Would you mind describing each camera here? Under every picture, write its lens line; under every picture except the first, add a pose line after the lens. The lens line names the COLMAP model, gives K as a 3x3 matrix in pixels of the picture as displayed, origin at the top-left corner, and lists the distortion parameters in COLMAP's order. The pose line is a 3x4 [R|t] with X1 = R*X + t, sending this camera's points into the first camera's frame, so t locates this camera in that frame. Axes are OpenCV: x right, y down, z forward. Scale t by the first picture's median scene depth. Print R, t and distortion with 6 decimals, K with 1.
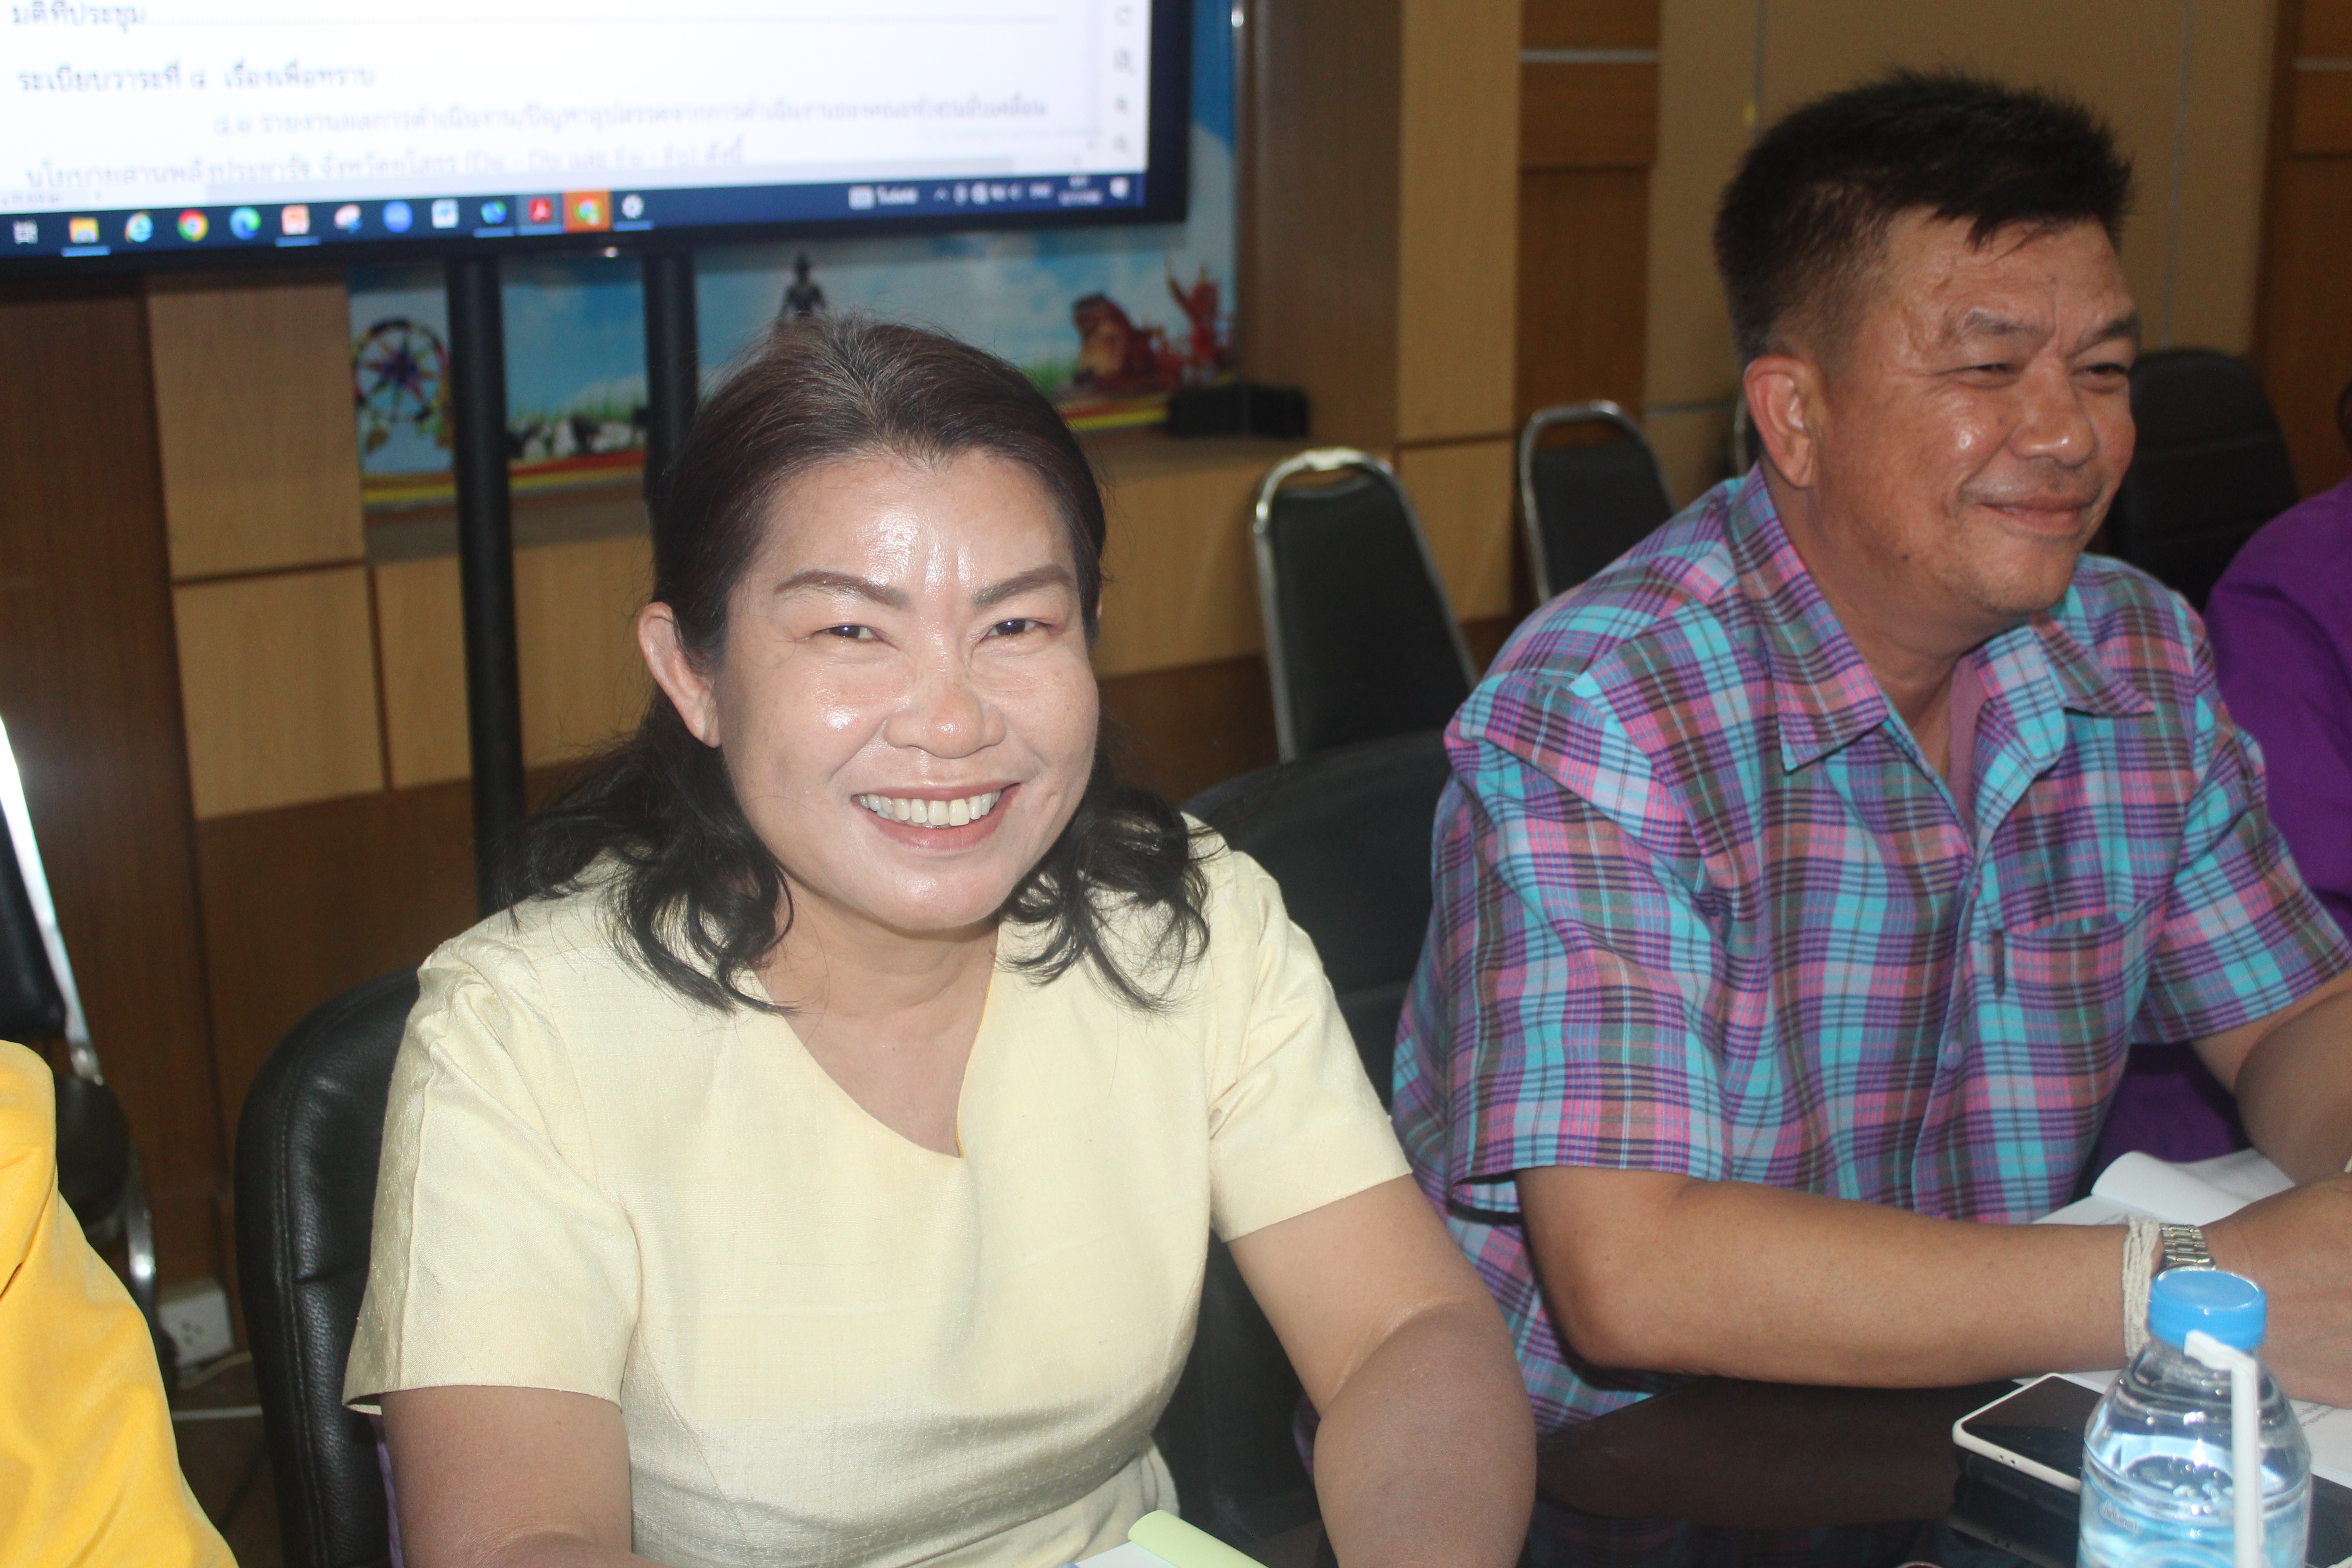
lens RADIAL K [[2810.5, 0, 1176.0], [0, 2810.5, 784.0], [0, 0, 1]] dist [-0.109923, 0.153625]
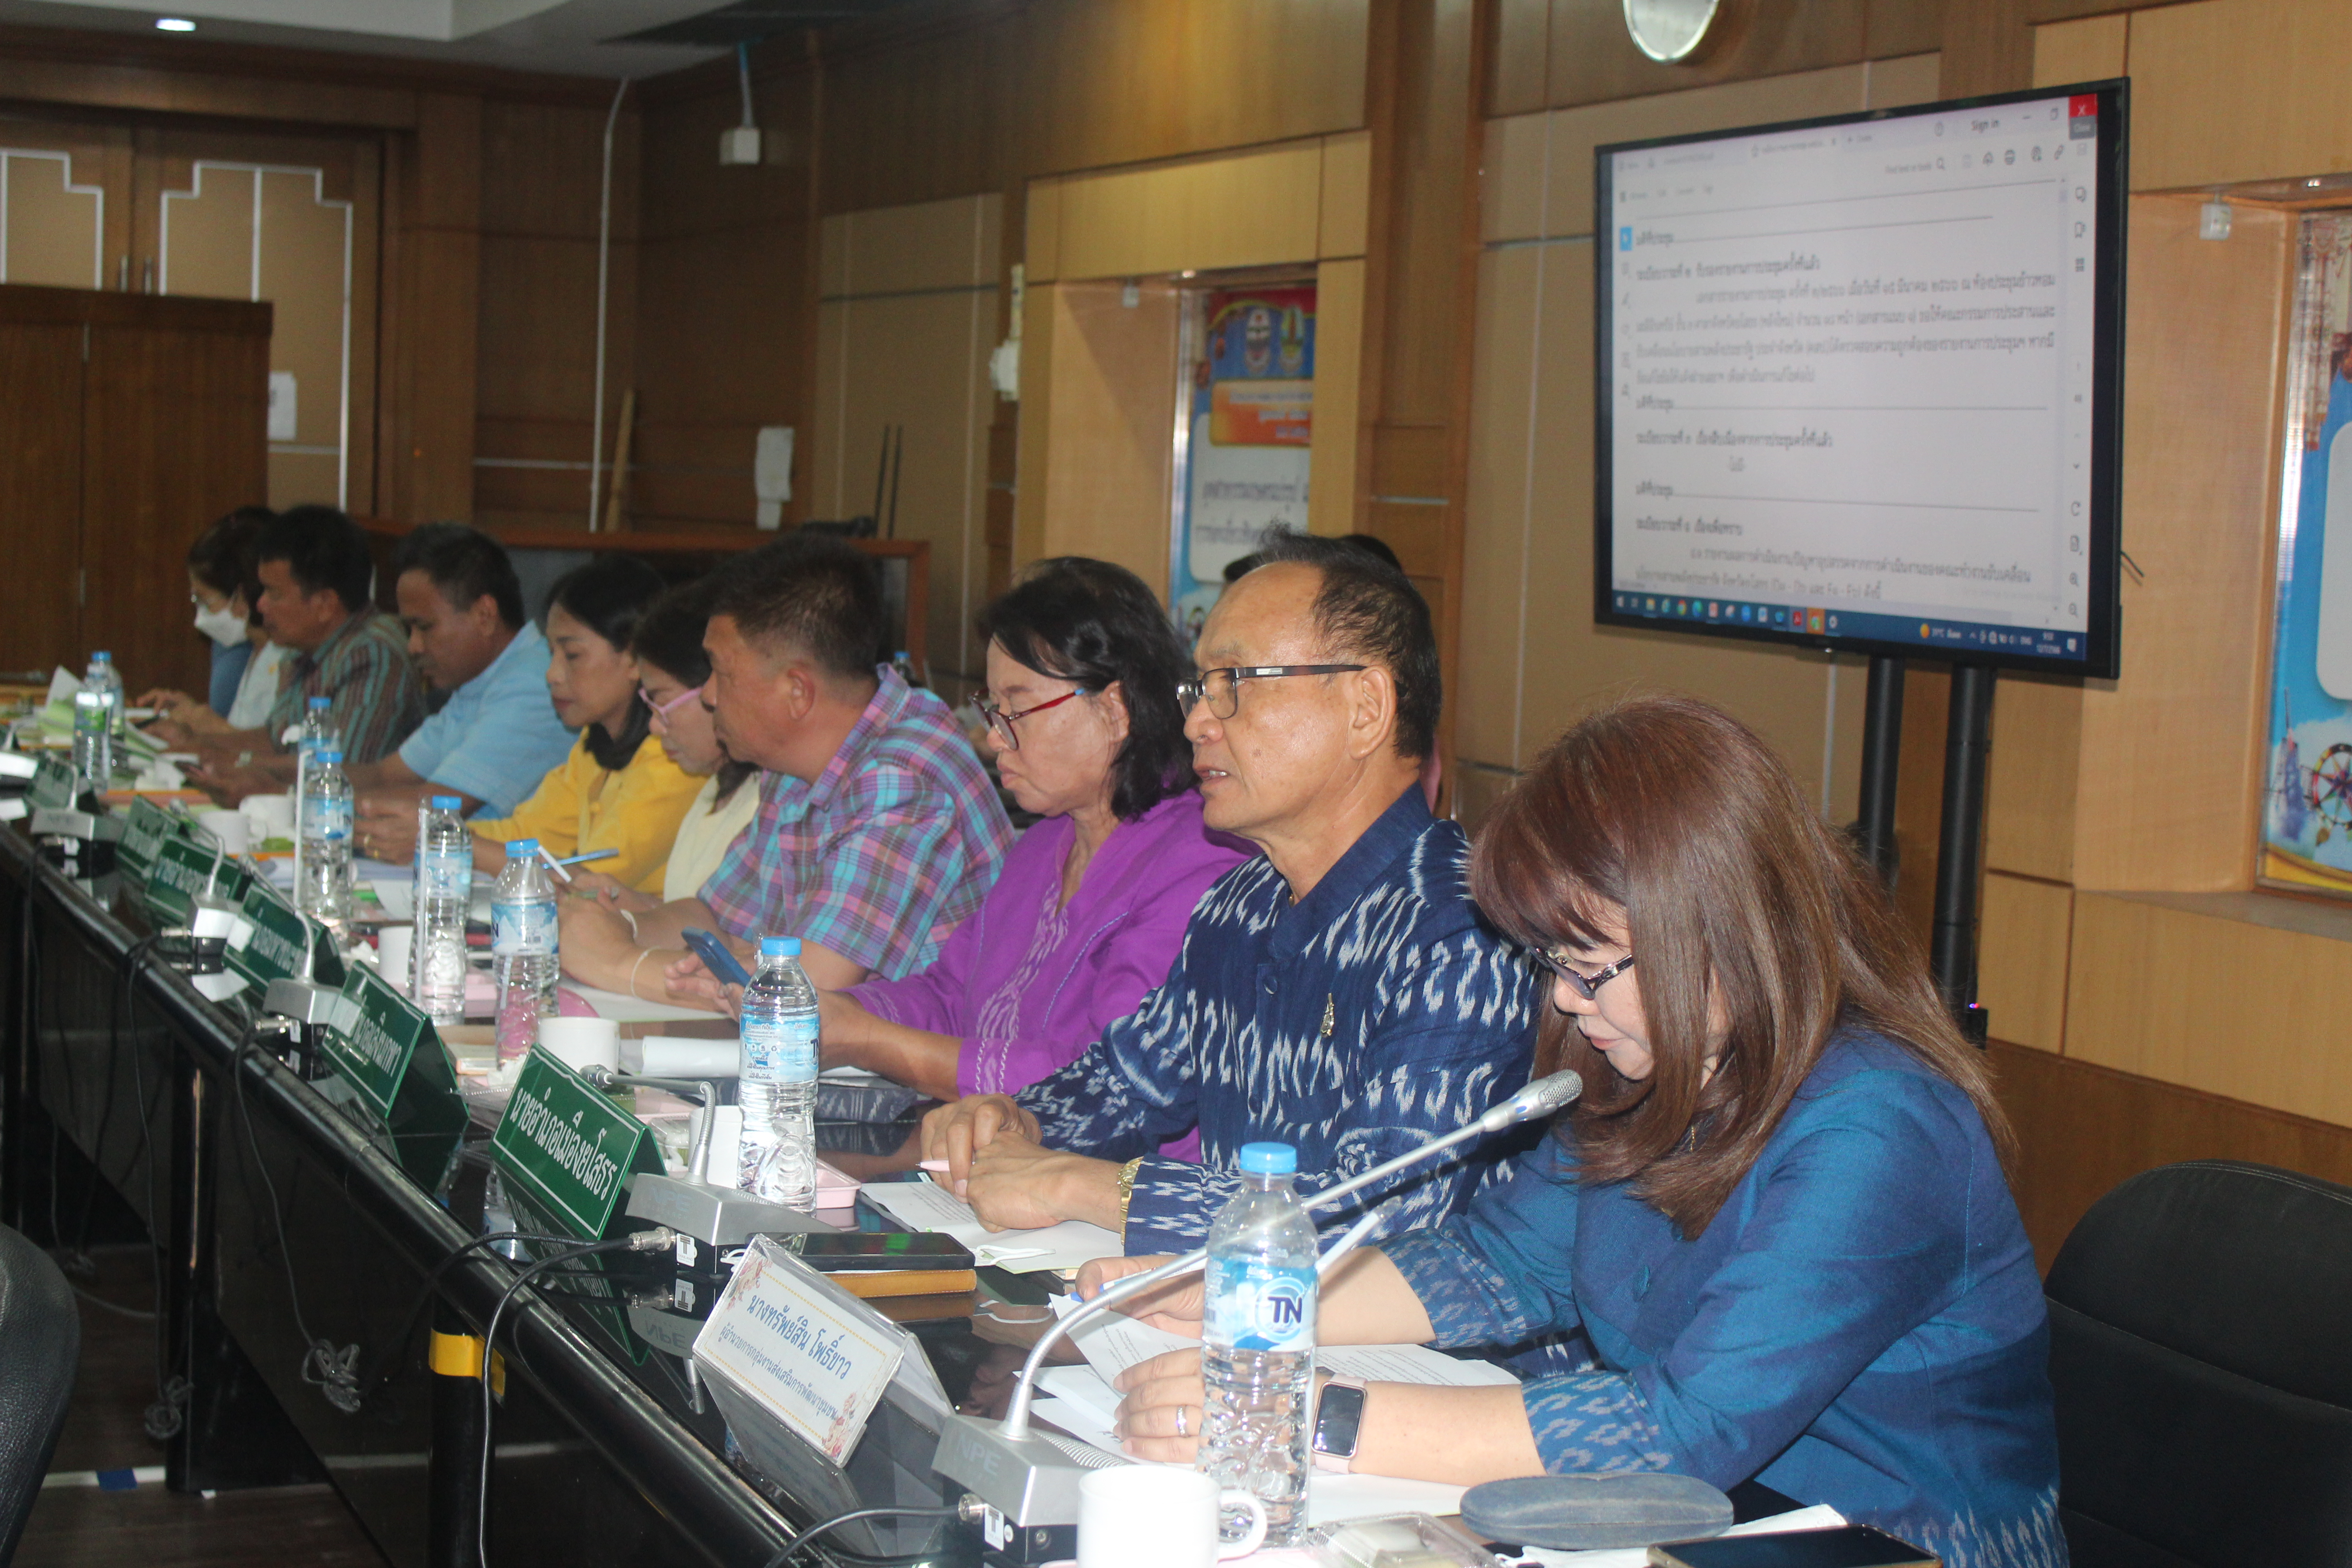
lens RADIAL K [[3611.4, 0, 1181.2], [0, 3611.4, 881.2], [0, 0, 1]] dist [-0.028494, -0.020940]
pose [[-0.188252, 0.111530, -0.975767, 1.686006], [-0.277315, 0.947066, 0.161751, -0.272632], [0.942156, 0.301045, -0.147358, 0.928608]]
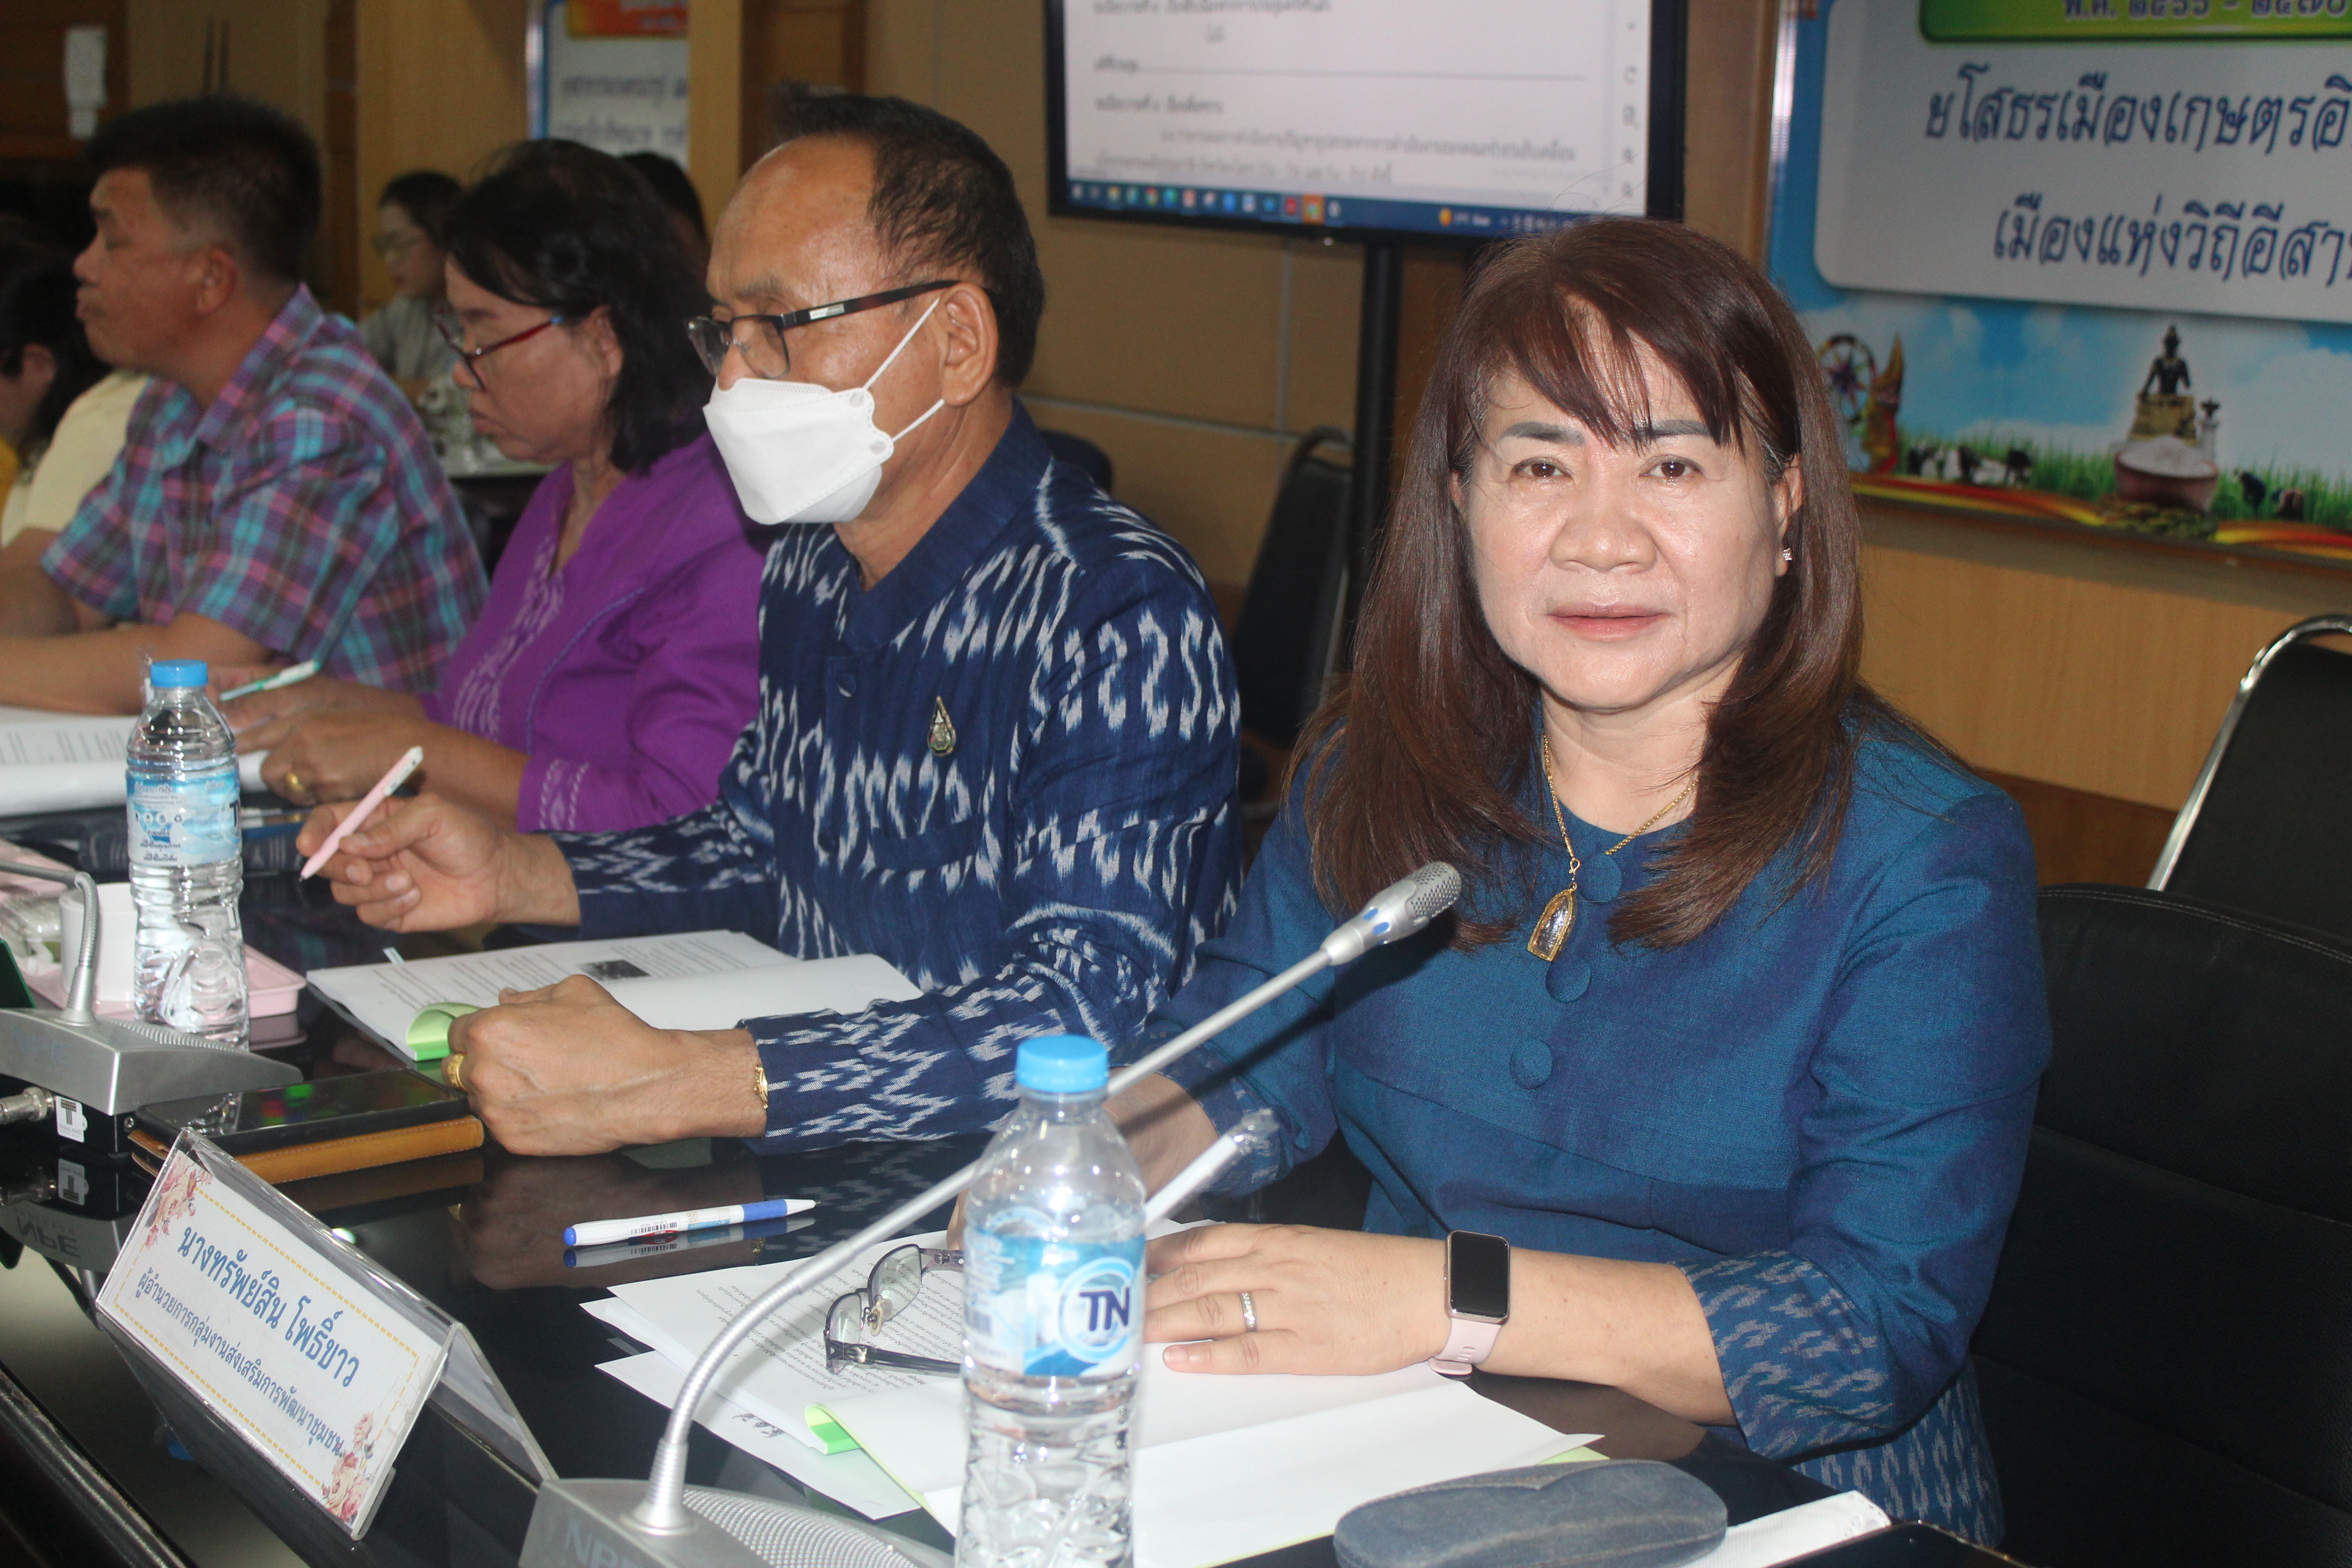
lens RADIAL K [[3278.5, 0, 1162.9], [0, 3278.5, 833.6], [0, 0, 1]] dist [-0.031288, 0.053233]
pose [[0.012083, 0.223001, -0.974743, 1.347219], [-0.278361, 0.937031, 0.210923, -0.219374], [0.960401, 0.268782, 0.073397, 0.822037]]
